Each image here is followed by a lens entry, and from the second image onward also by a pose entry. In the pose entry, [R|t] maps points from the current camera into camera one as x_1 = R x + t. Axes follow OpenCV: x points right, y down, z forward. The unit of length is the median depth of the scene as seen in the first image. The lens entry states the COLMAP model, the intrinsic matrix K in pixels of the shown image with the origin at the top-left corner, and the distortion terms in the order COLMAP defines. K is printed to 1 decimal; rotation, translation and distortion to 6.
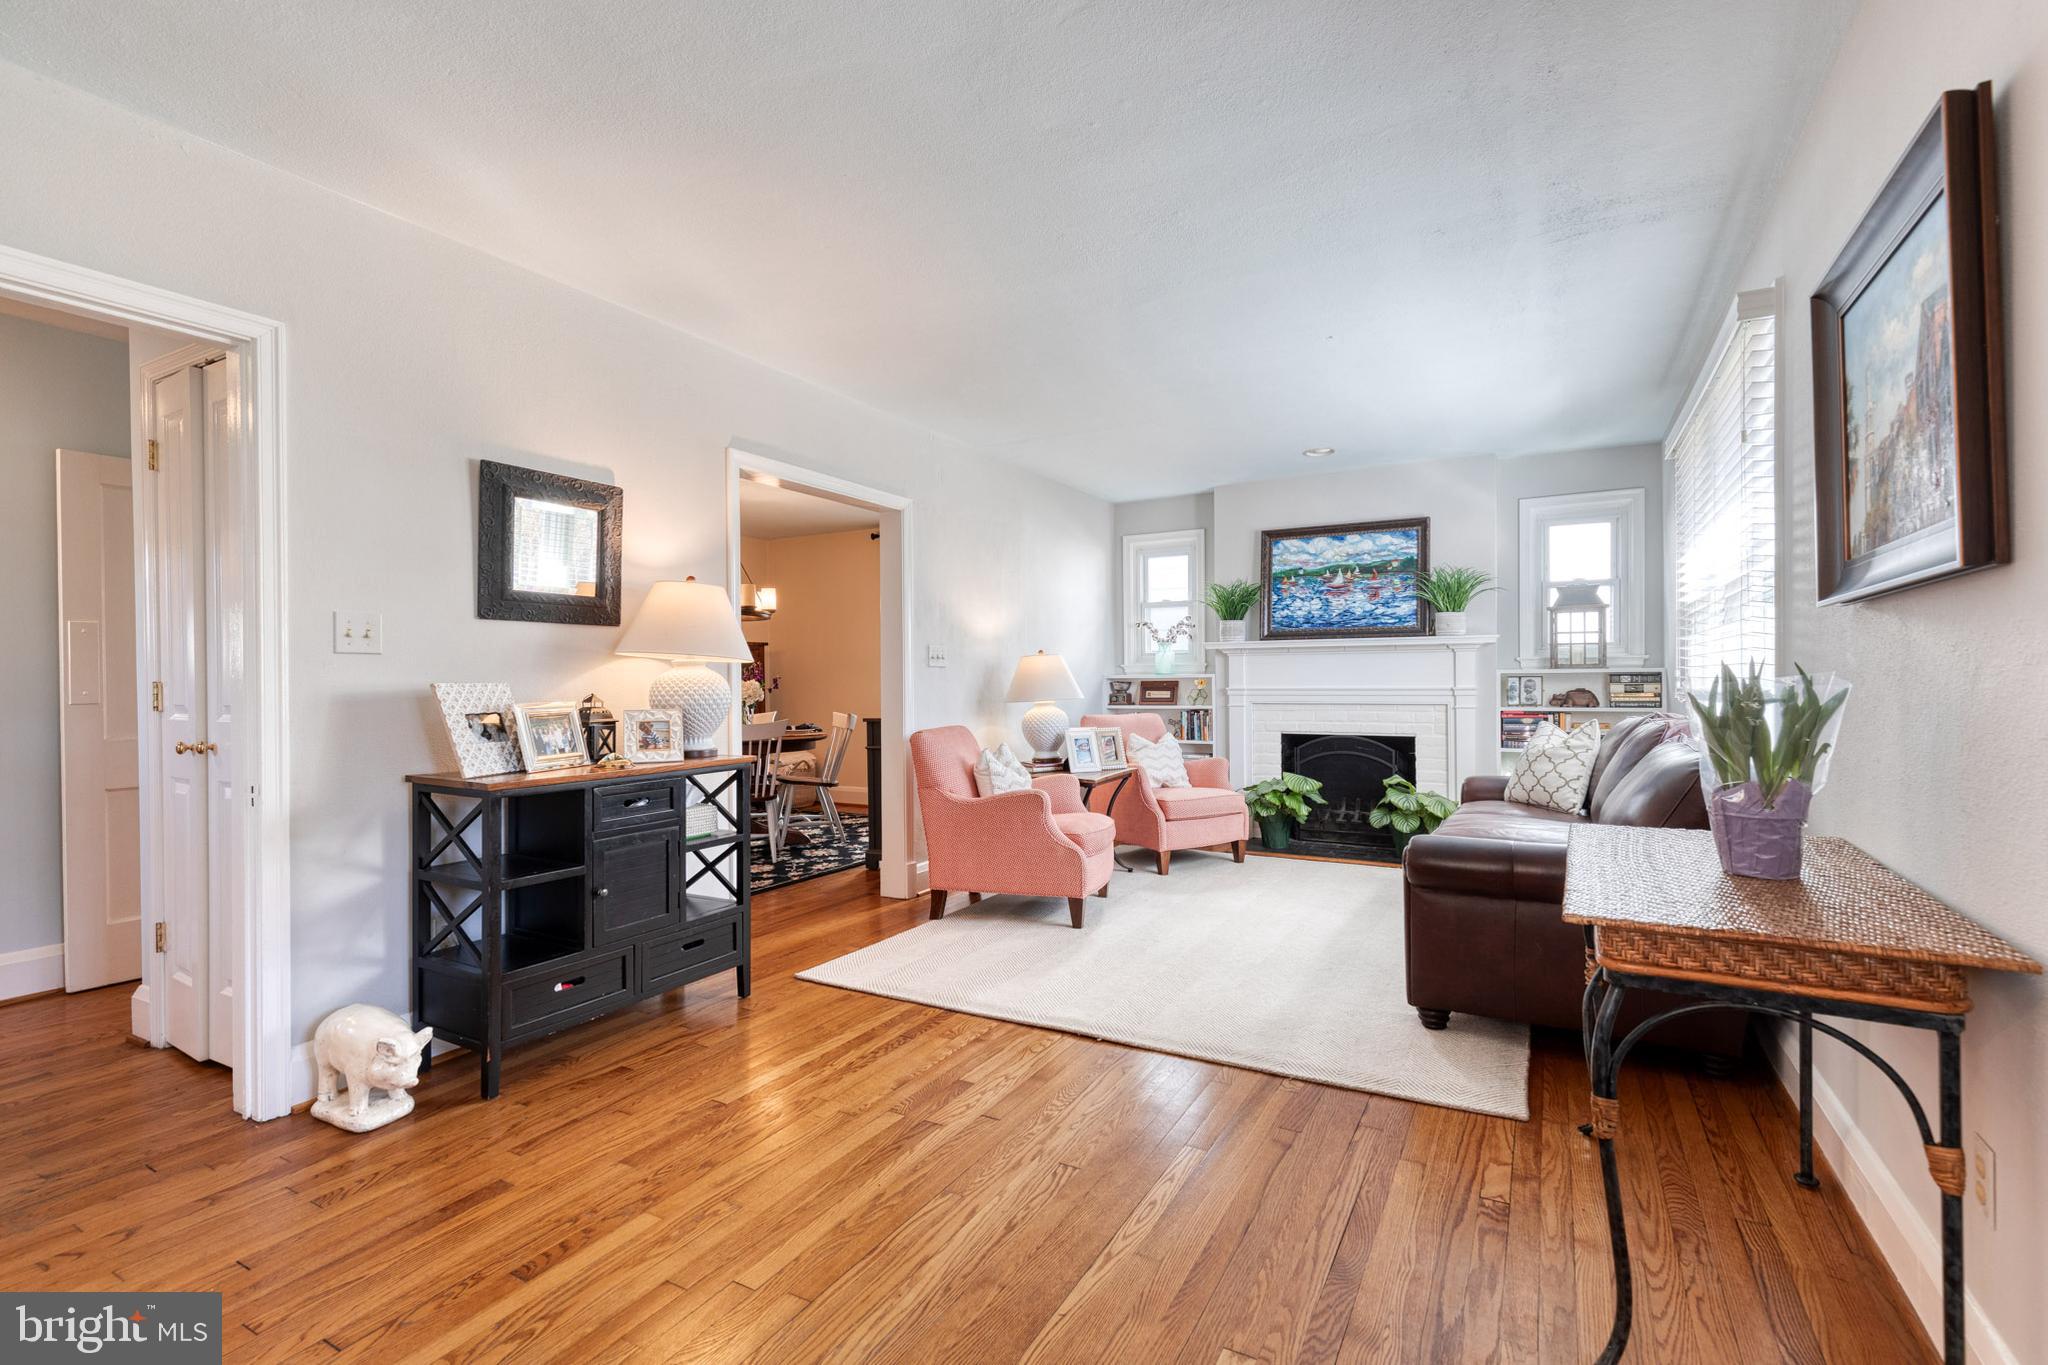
lens RADIAL K [[921.5, 0, 1025.0], [0, 921.5, 679.0], [0, 0, 1]] dist [0.004133, -0.001937]
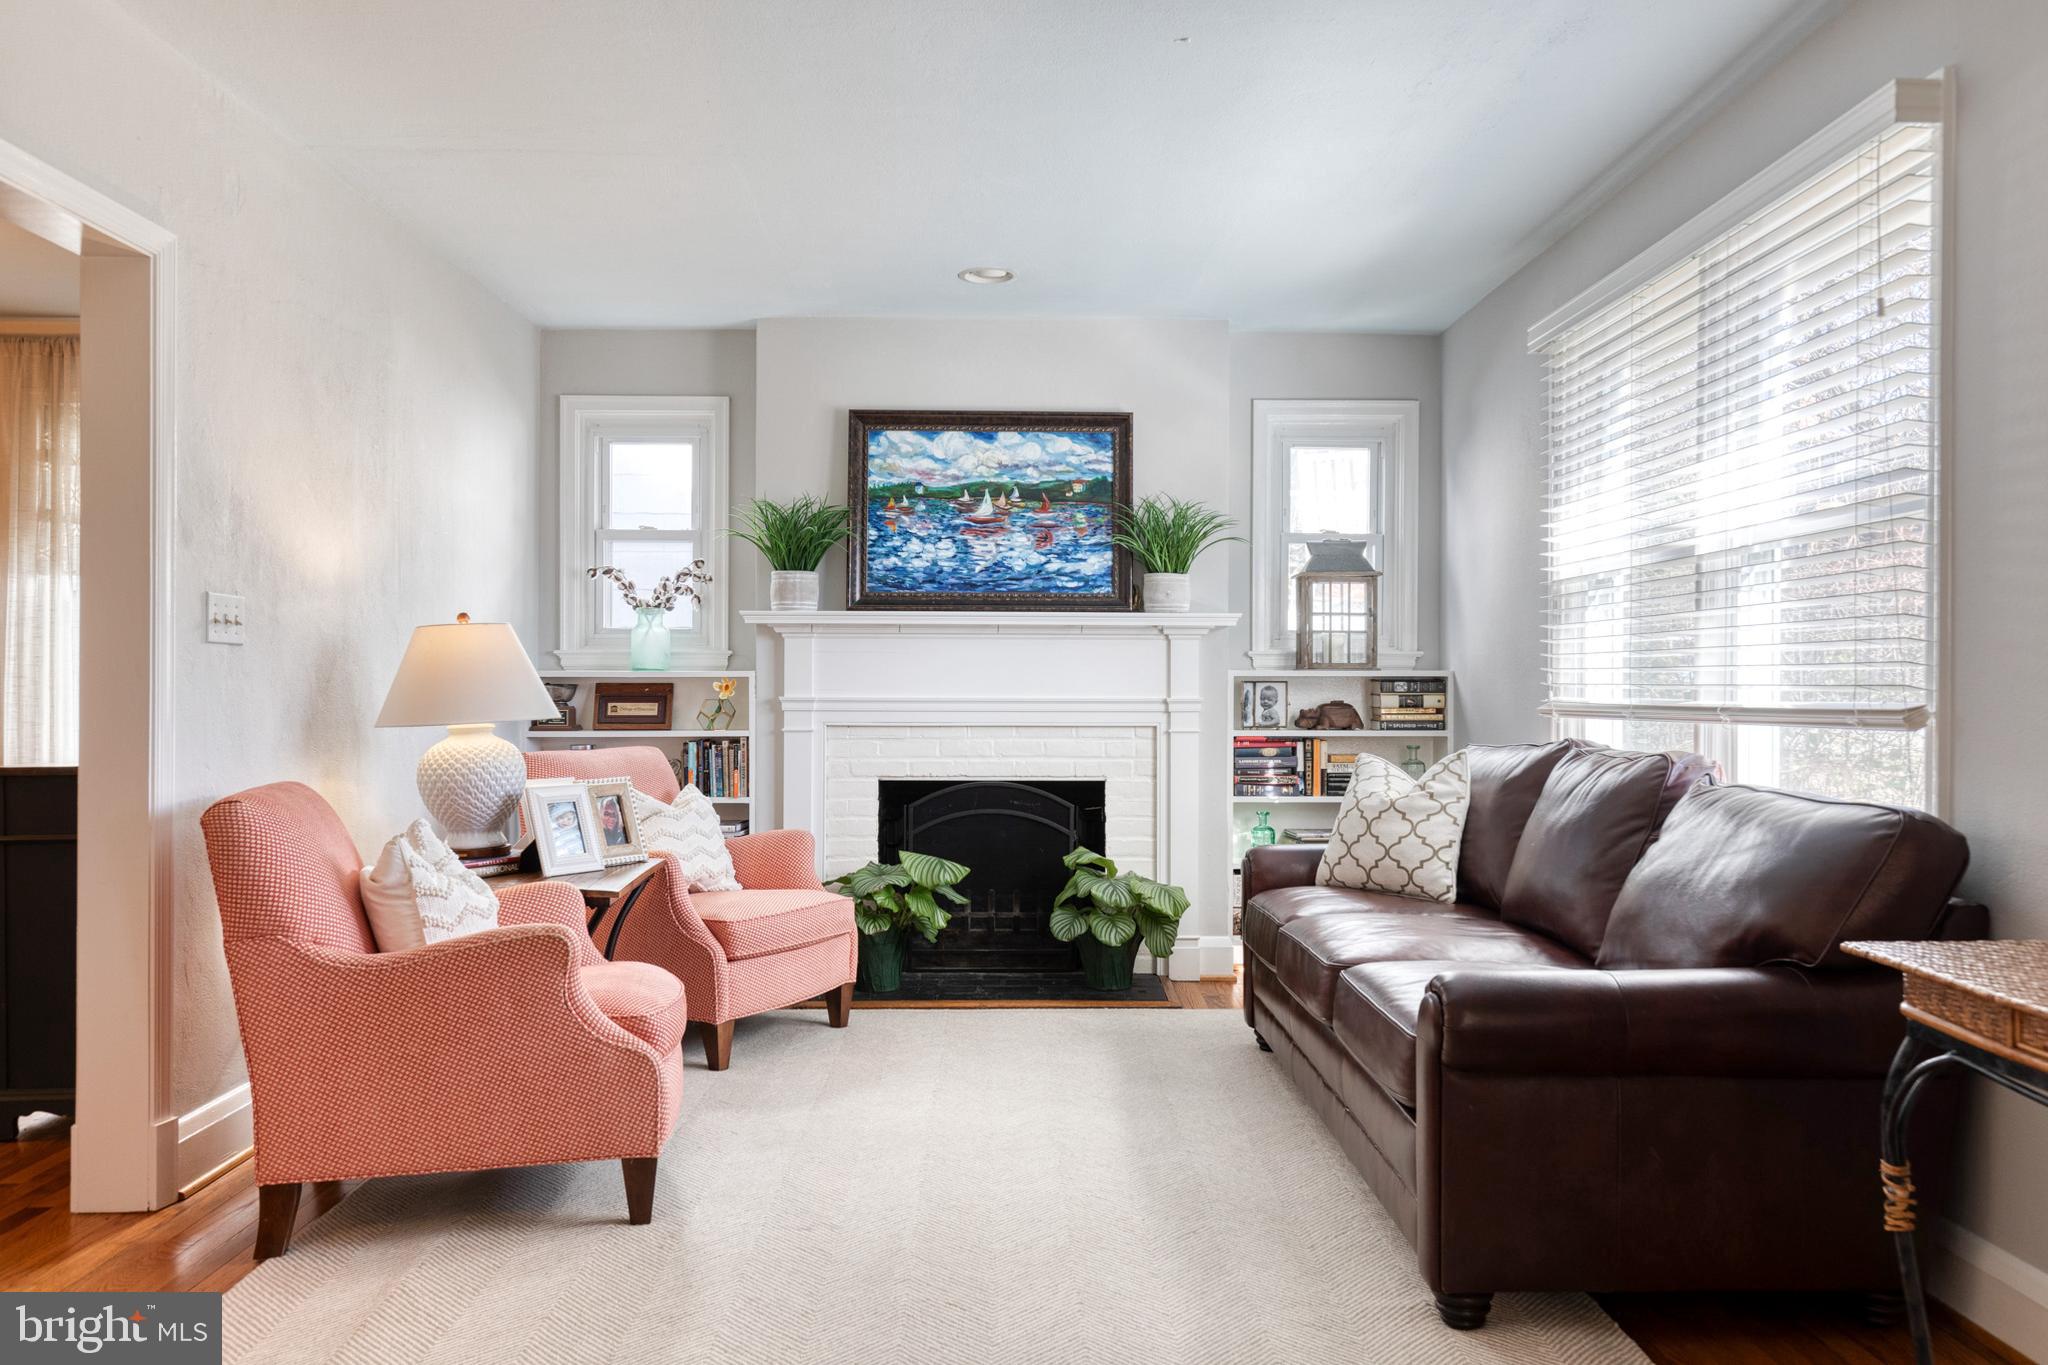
lens RADIAL K [[1508.4, 0, 1028.7], [0, 1508.4, 687.1], [0, 0, 1]] dist [-0.010032, -0.004825]
pose [[0.853308, 0.008729, 0.521334, -0.128836], [-0.009884, 0.999951, -0.000564, 0.003136], [-0.521314, -0.004671, 0.853352, 0.203069]]
